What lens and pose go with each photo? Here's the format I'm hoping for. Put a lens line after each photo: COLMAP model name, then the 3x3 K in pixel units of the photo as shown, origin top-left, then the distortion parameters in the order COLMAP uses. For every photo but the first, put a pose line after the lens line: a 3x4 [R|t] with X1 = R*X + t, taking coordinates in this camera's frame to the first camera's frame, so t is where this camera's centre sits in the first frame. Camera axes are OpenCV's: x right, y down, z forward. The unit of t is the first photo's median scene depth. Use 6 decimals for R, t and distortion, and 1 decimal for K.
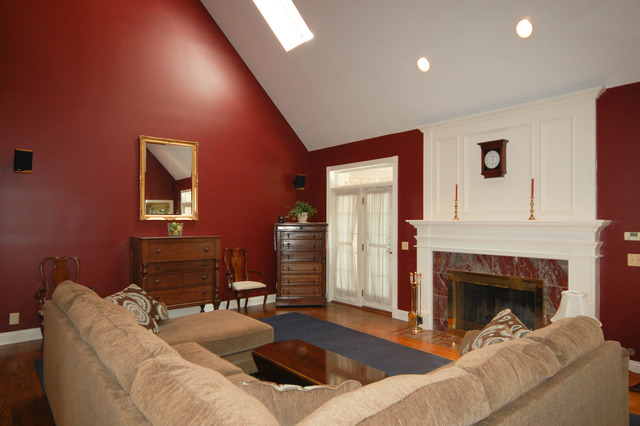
lens RADIAL K [[405.1, 0, 320.6], [0, 405.1, 215.0], [0, 0, 1]] dist [-0.004006, 0.001704]
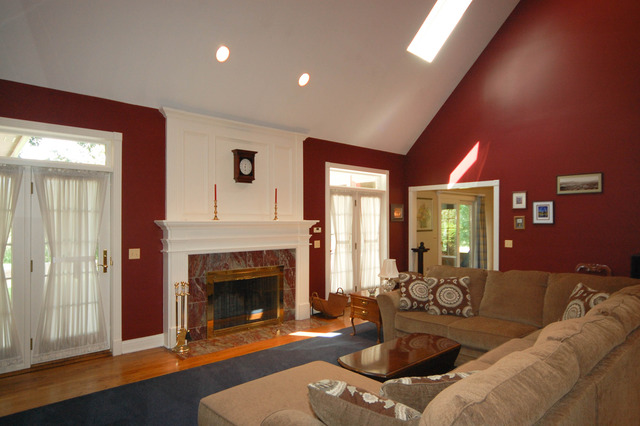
lens RADIAL K [[405.1, 0, 320.5], [0, 405.1, 214.1], [0, 0, 1]] dist [-0.004006, 0.001704]
pose [[-0.051775, 0.014530, 0.998553, -0.678851], [-0.011843, 0.999815, -0.015163, 0.009368], [-0.998589, -0.012611, -0.051593, 0.809516]]
